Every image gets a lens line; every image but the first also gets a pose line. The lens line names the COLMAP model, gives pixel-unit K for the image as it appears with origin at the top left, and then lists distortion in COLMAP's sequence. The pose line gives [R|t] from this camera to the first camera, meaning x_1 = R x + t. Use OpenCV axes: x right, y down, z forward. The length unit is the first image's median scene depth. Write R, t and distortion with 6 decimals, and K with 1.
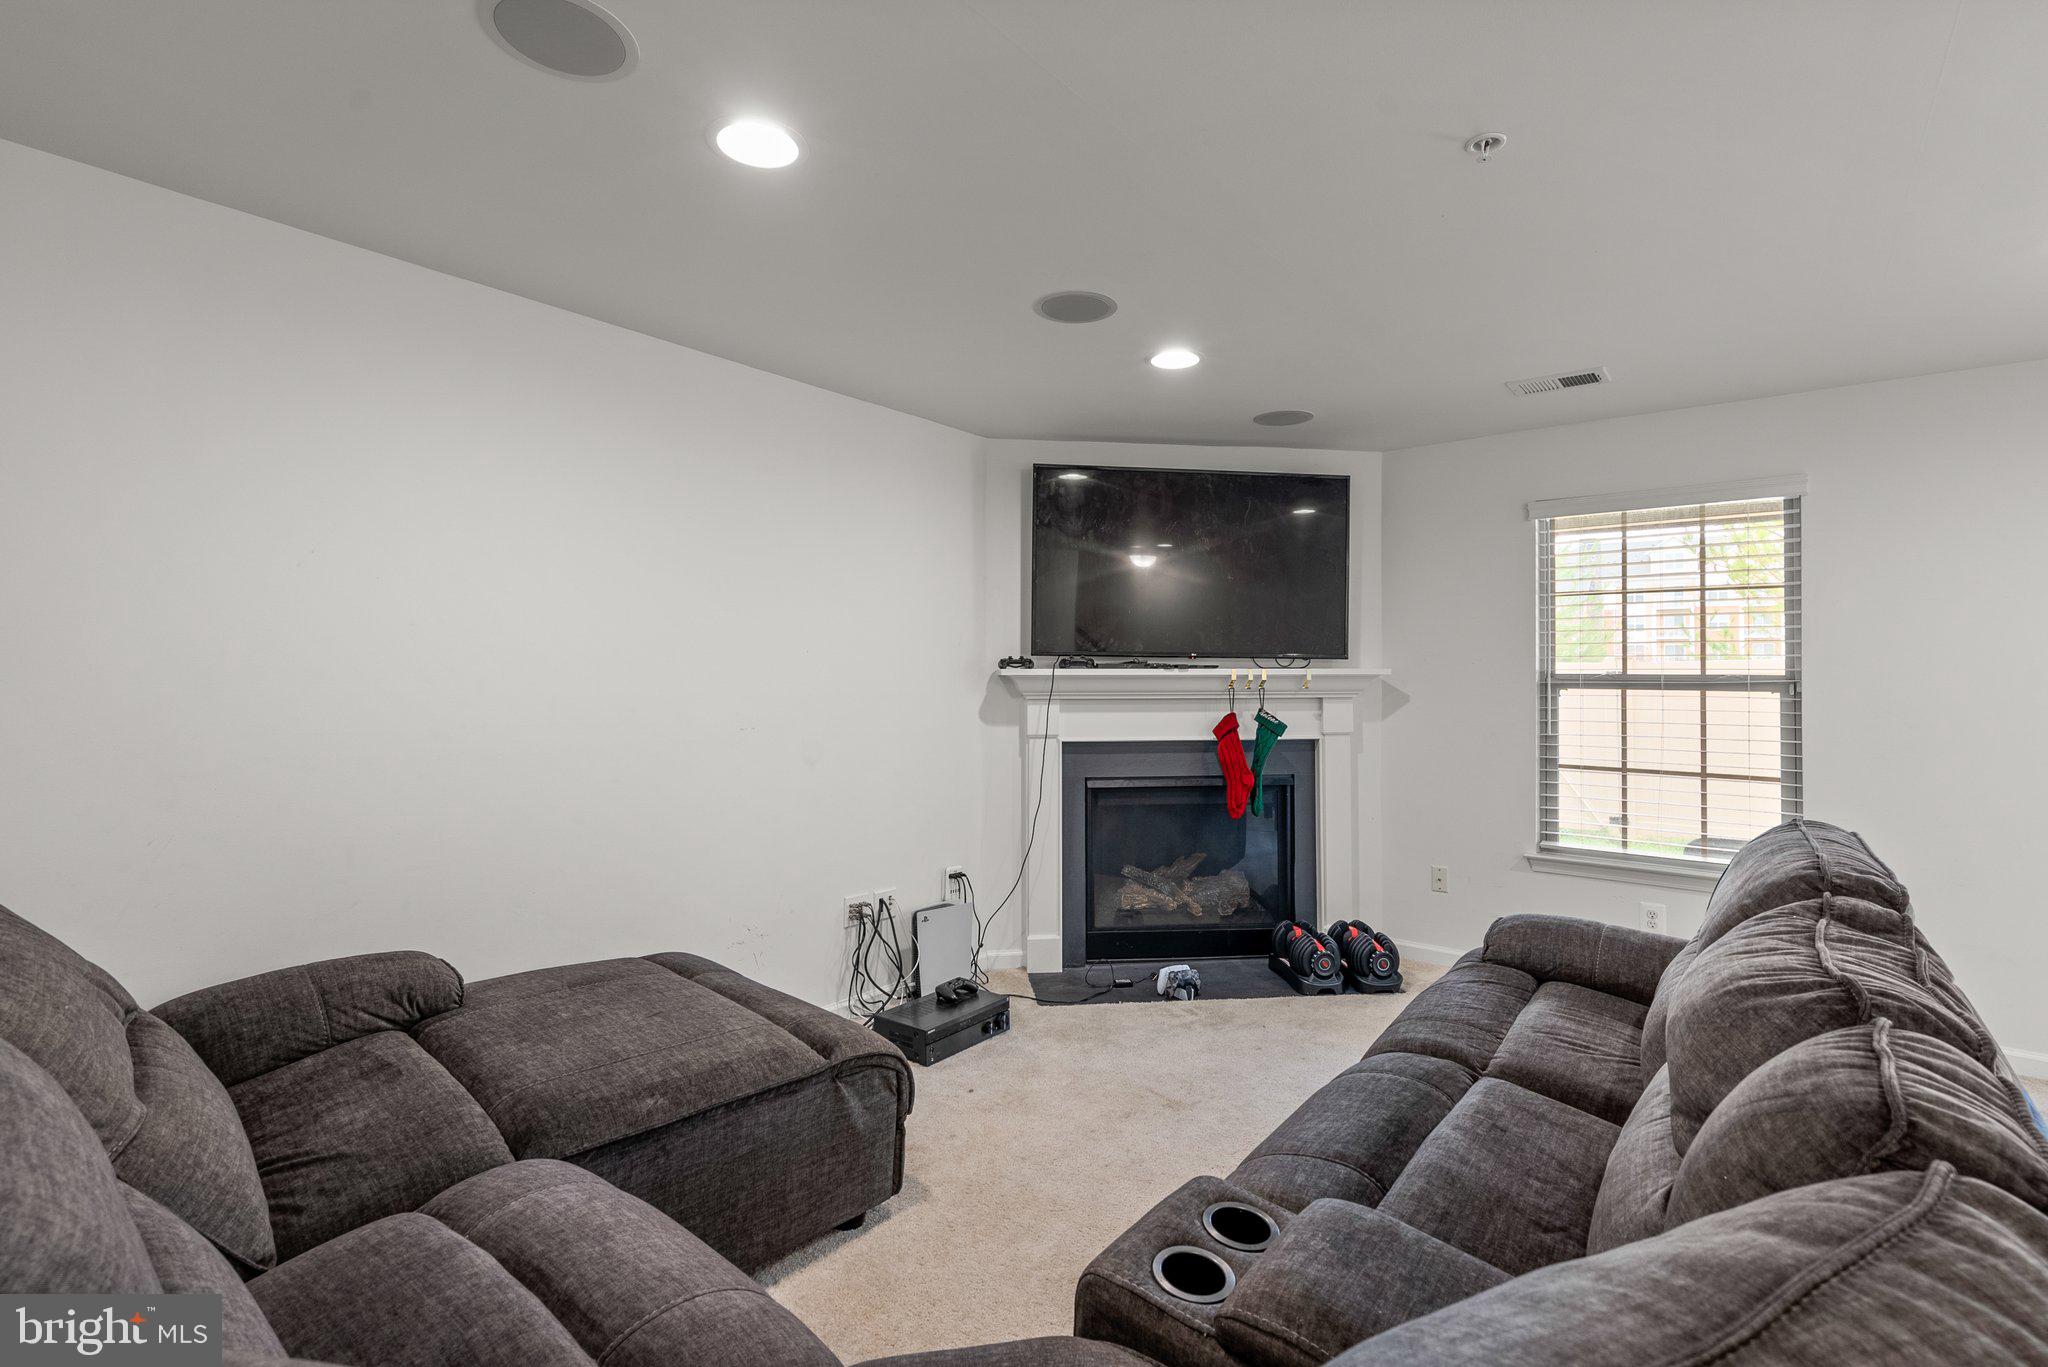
lens RADIAL K [[925.3, 0, 1023.0], [0, 925.3, 651.2], [0, 0, 1]] dist [0.001449, 0.000053]
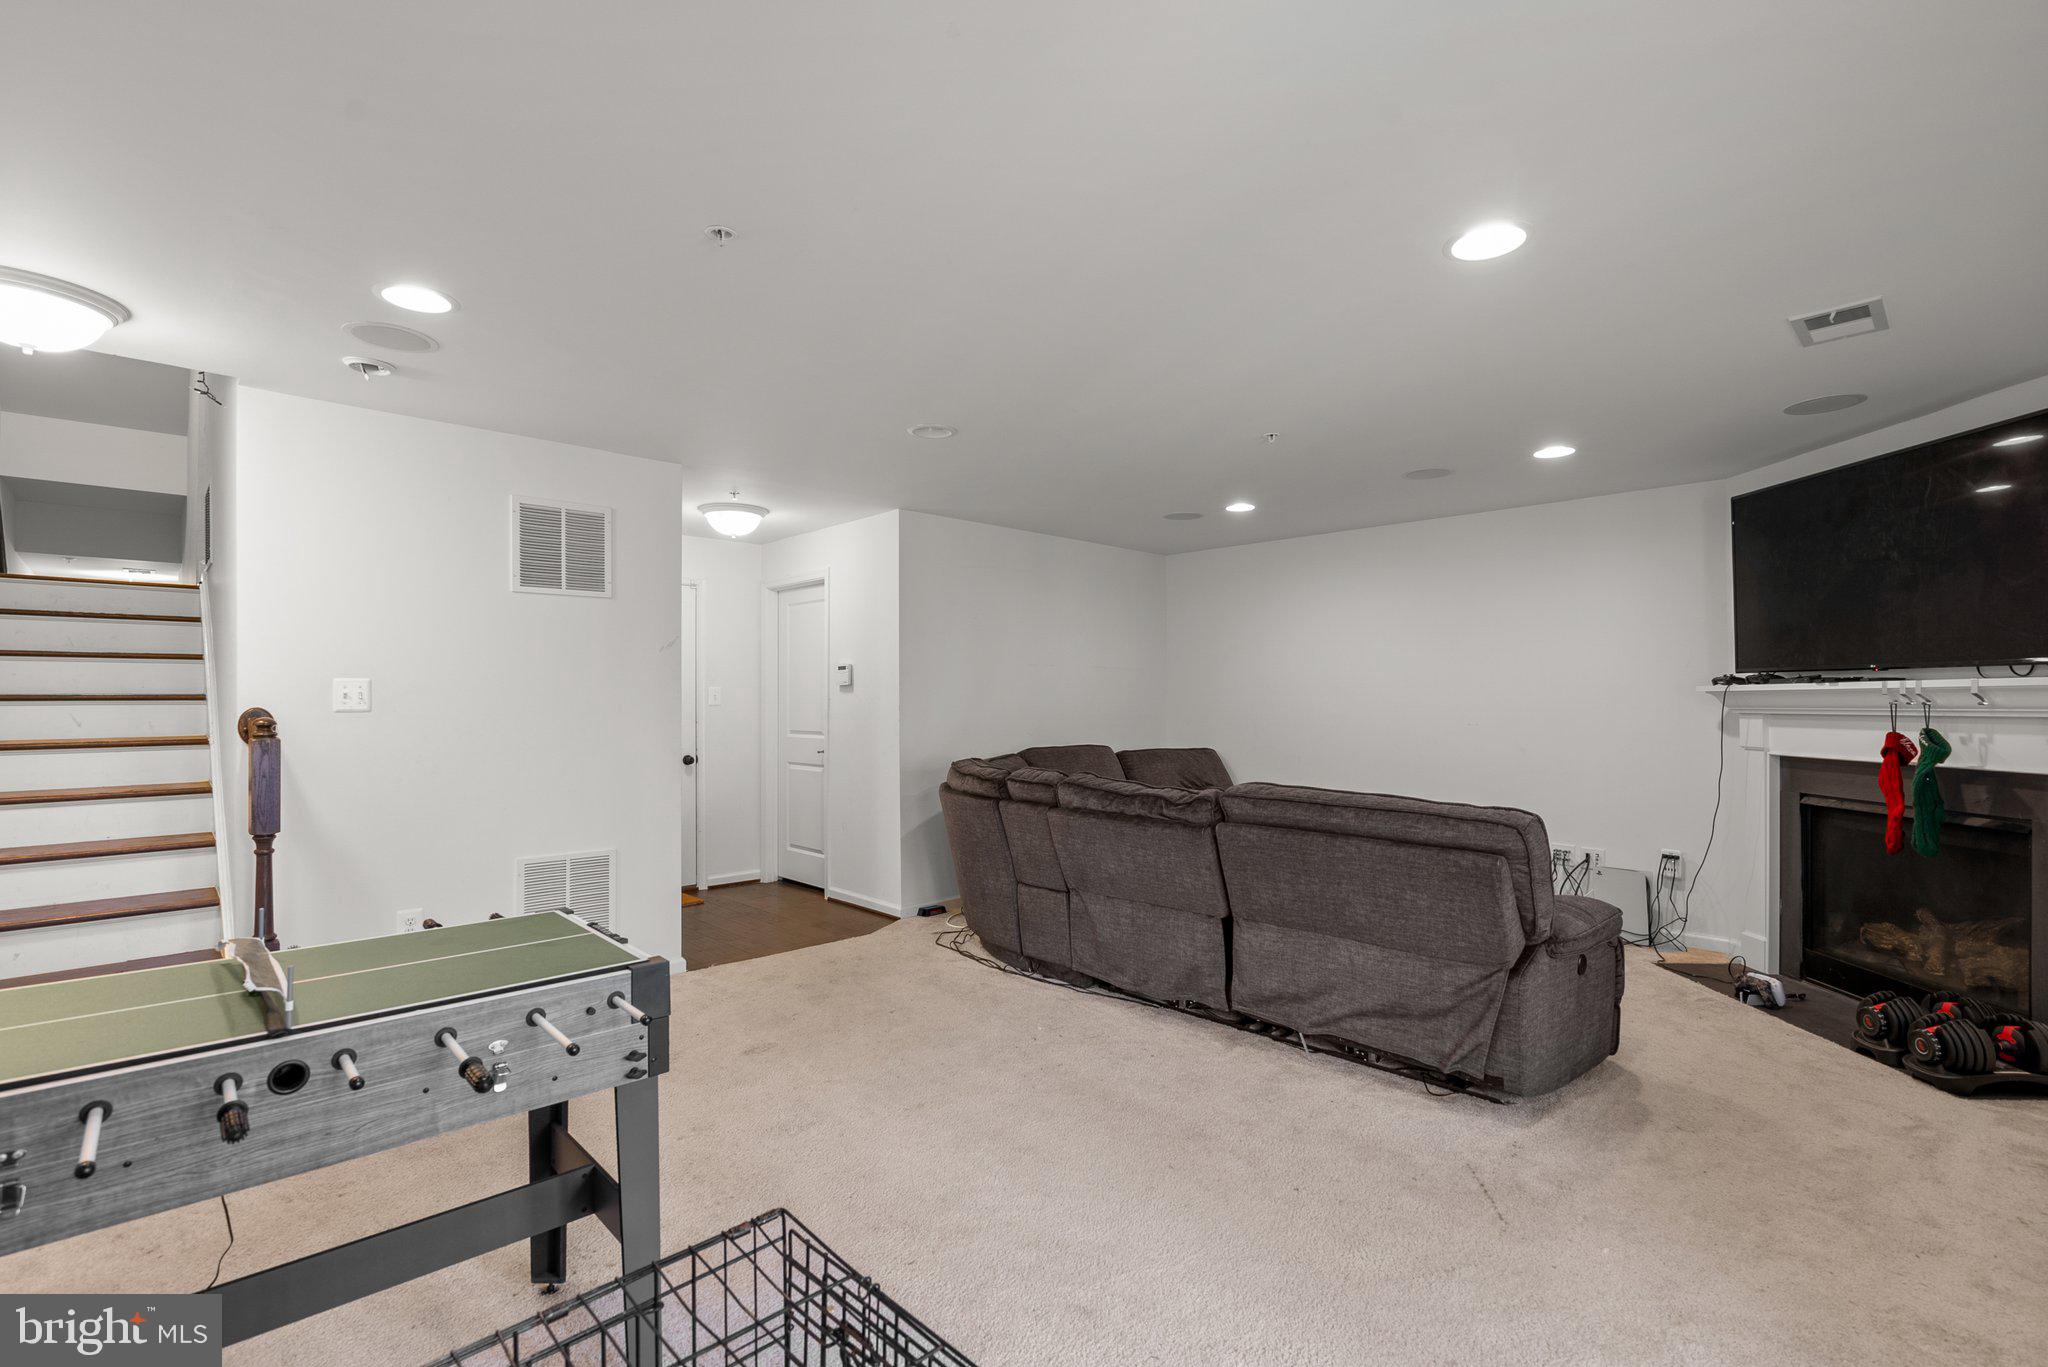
lens RADIAL K [[922.0, 0, 1021.8], [0, 922.0, 693.7], [0, 0, 1]] dist [-0.001107, -0.000110]
pose [[-0.132582, -0.007909, -0.991141, 1.177876], [0.024884, 0.999626, -0.011306, 0.020685], [0.990860, -0.026162, -0.132335, 0.310983]]
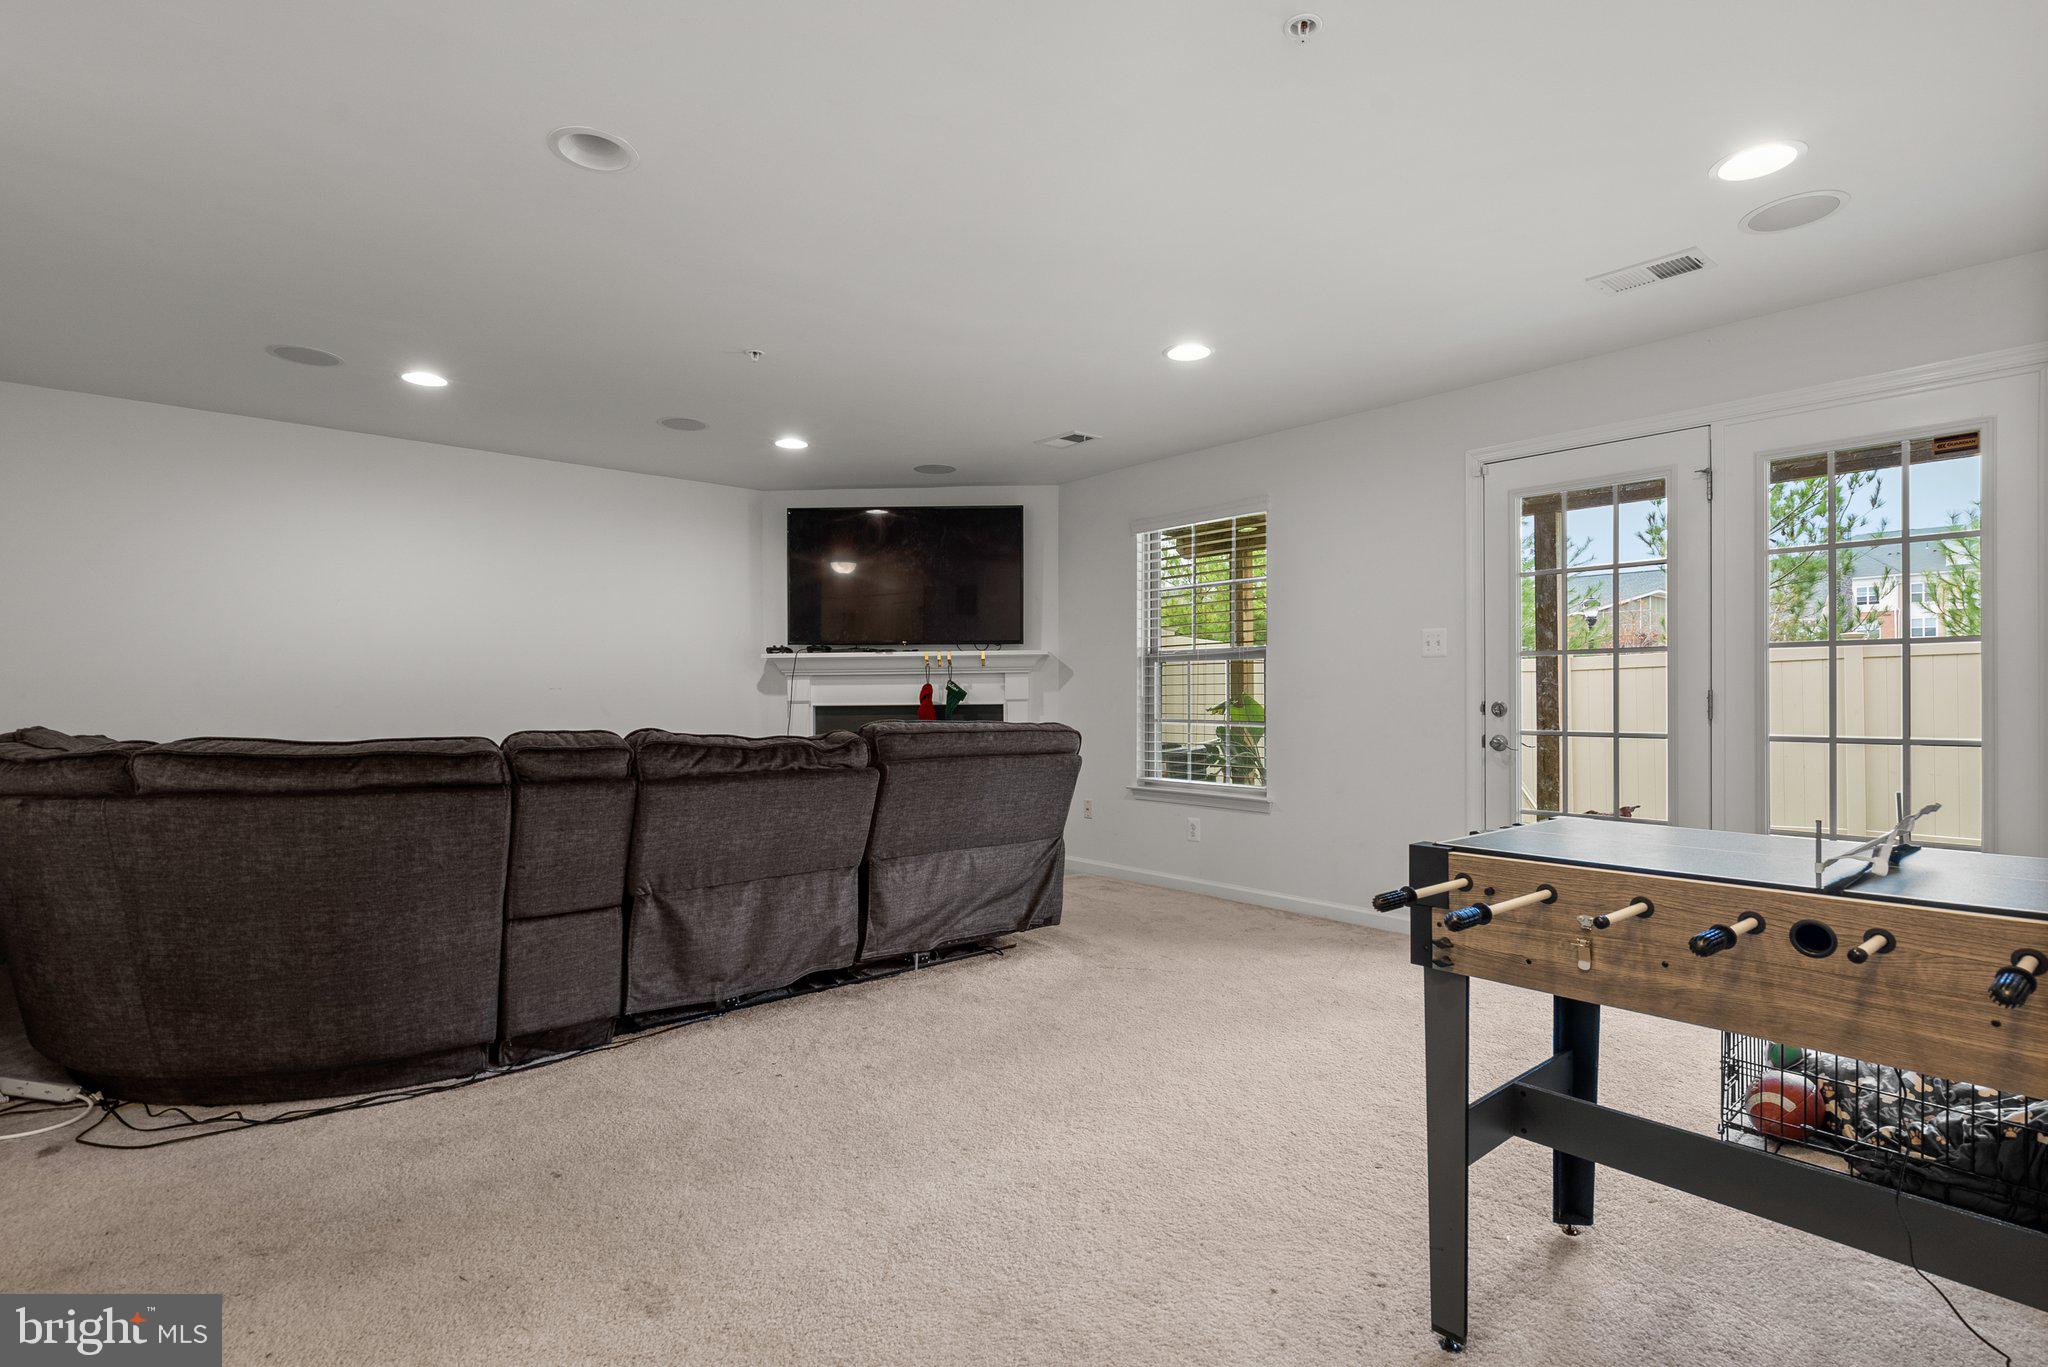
lens RADIAL K [[995.8, 0, 1028.8], [0, 995.8, 687.6], [0, 0, 1]] dist [0.000228, -0.000040]
pose [[0.981803, -0.009847, -0.189646, 0.649765], [0.012691, 0.999824, 0.013789, 0.053665], [0.189477, -0.015945, 0.981756, -0.415718]]
